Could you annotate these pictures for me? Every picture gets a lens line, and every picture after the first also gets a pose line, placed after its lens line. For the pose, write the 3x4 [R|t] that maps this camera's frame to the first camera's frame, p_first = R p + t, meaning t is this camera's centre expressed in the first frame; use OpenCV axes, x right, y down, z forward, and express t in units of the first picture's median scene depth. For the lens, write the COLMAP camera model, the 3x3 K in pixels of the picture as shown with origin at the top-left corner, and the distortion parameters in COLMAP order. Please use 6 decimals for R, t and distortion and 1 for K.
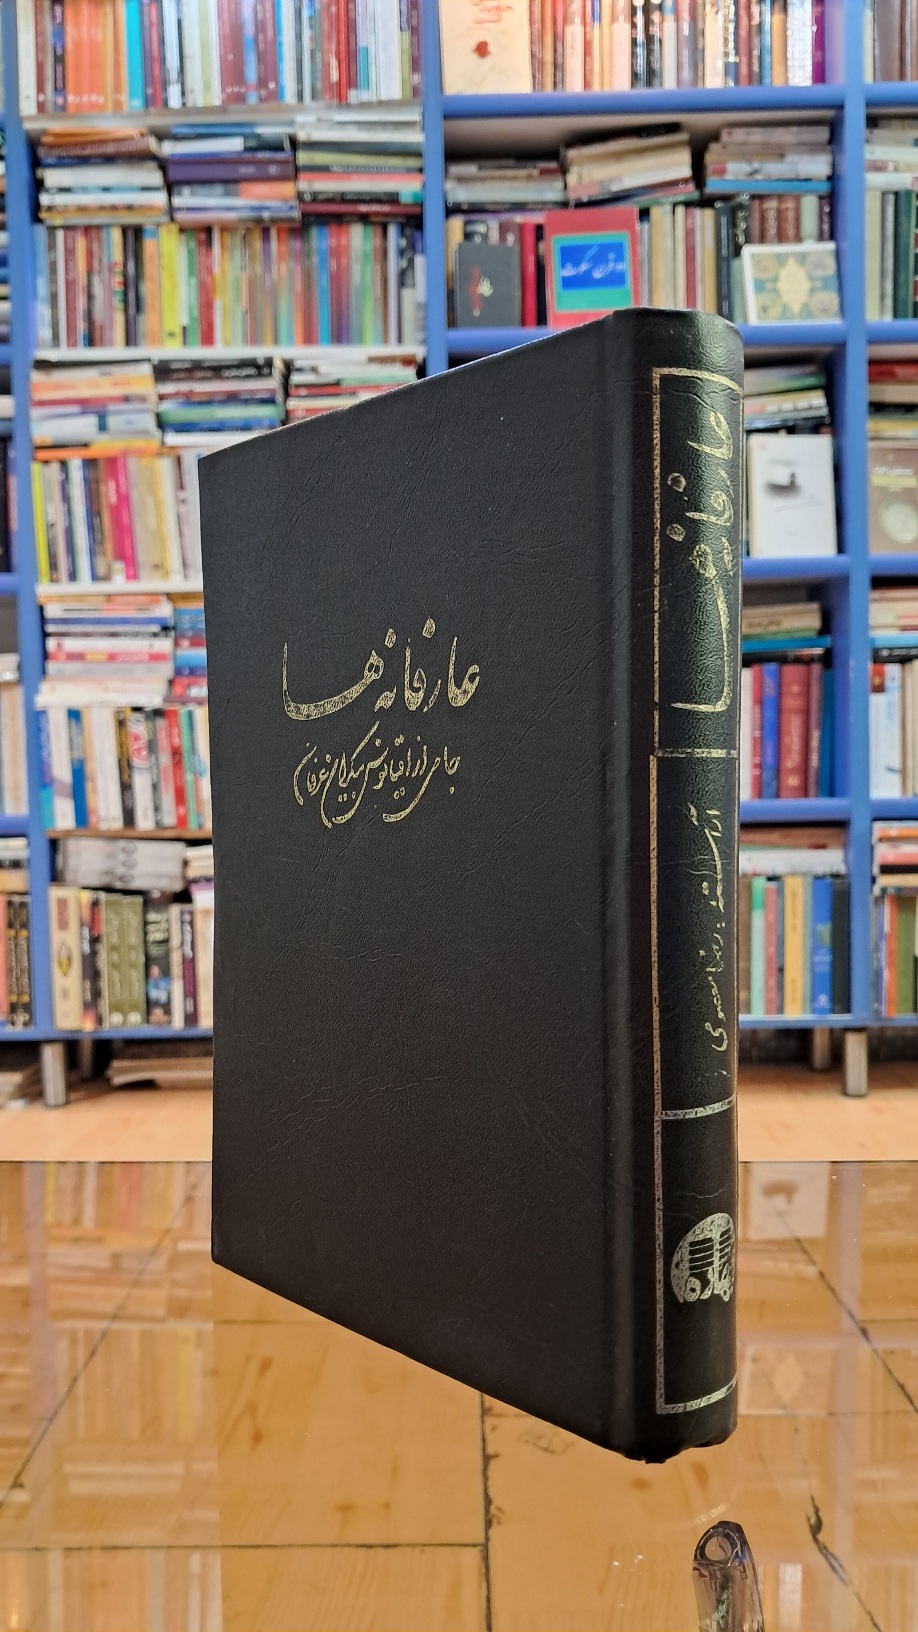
lens RADIAL K [[1249.3, 0, 453.9], [0, 1249.3, 984.0], [0, 0, 1]] dist [-0.012629, -0.000024]
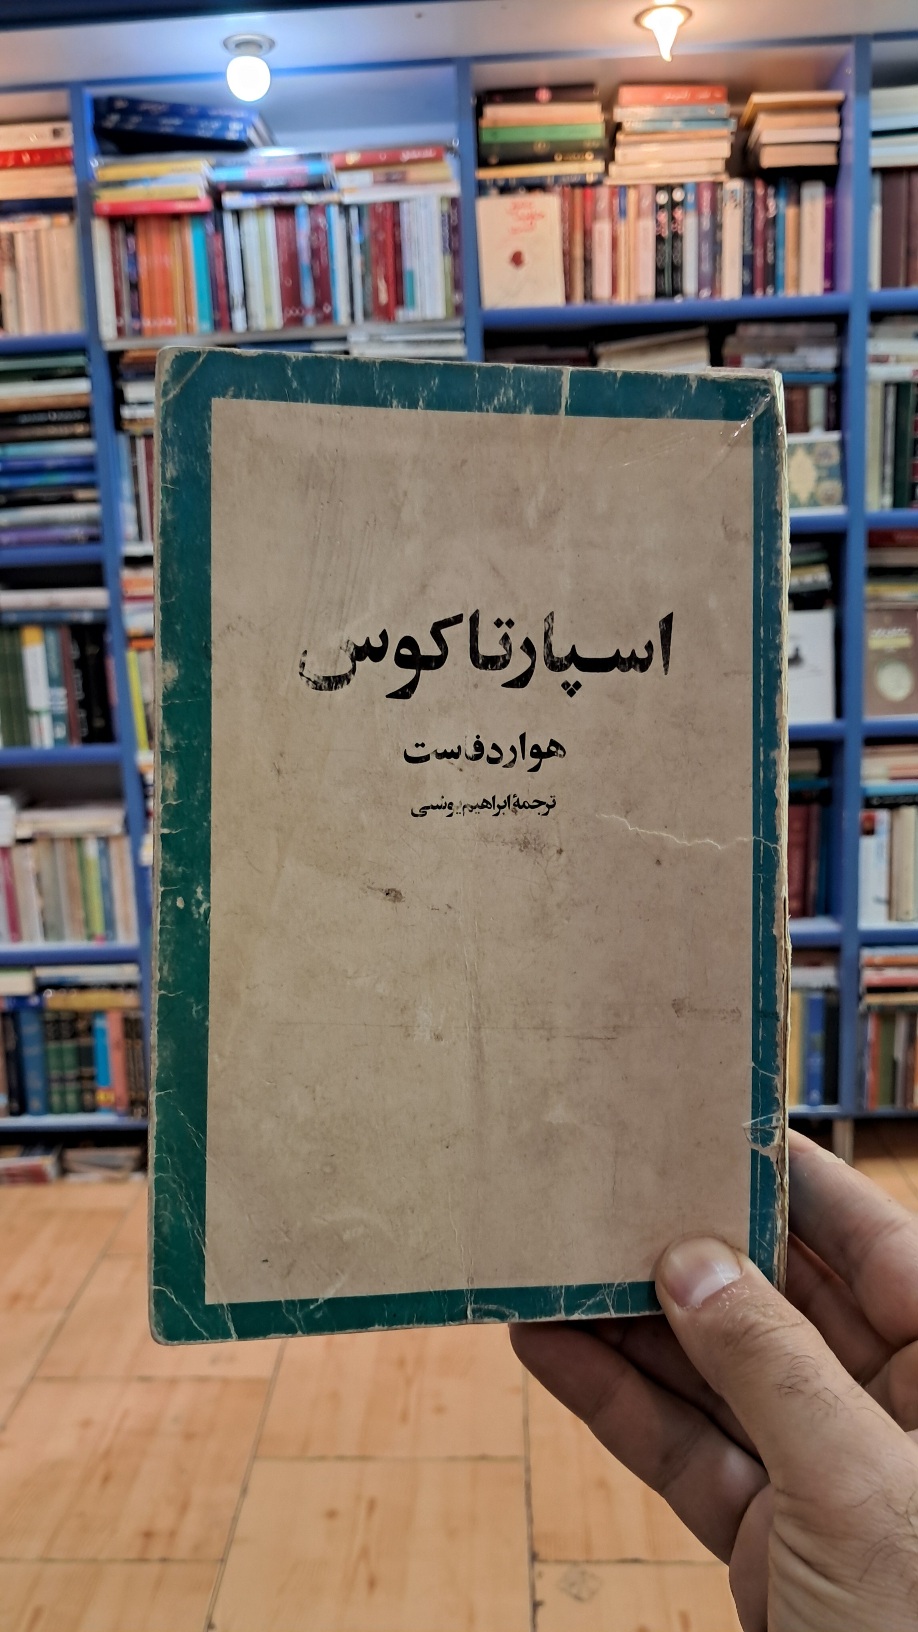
lens RADIAL K [[1367.1, 0, 442.6], [0, 1367.1, 808.7], [0, 0, 1]] dist [0.000109, 0.002998]
pose [[0.999370, -0.012862, -0.033093, -0.009236], [0.017085, 0.991278, 0.130676, -0.431993], [0.031124, -0.131159, 0.990873, -0.255996]]
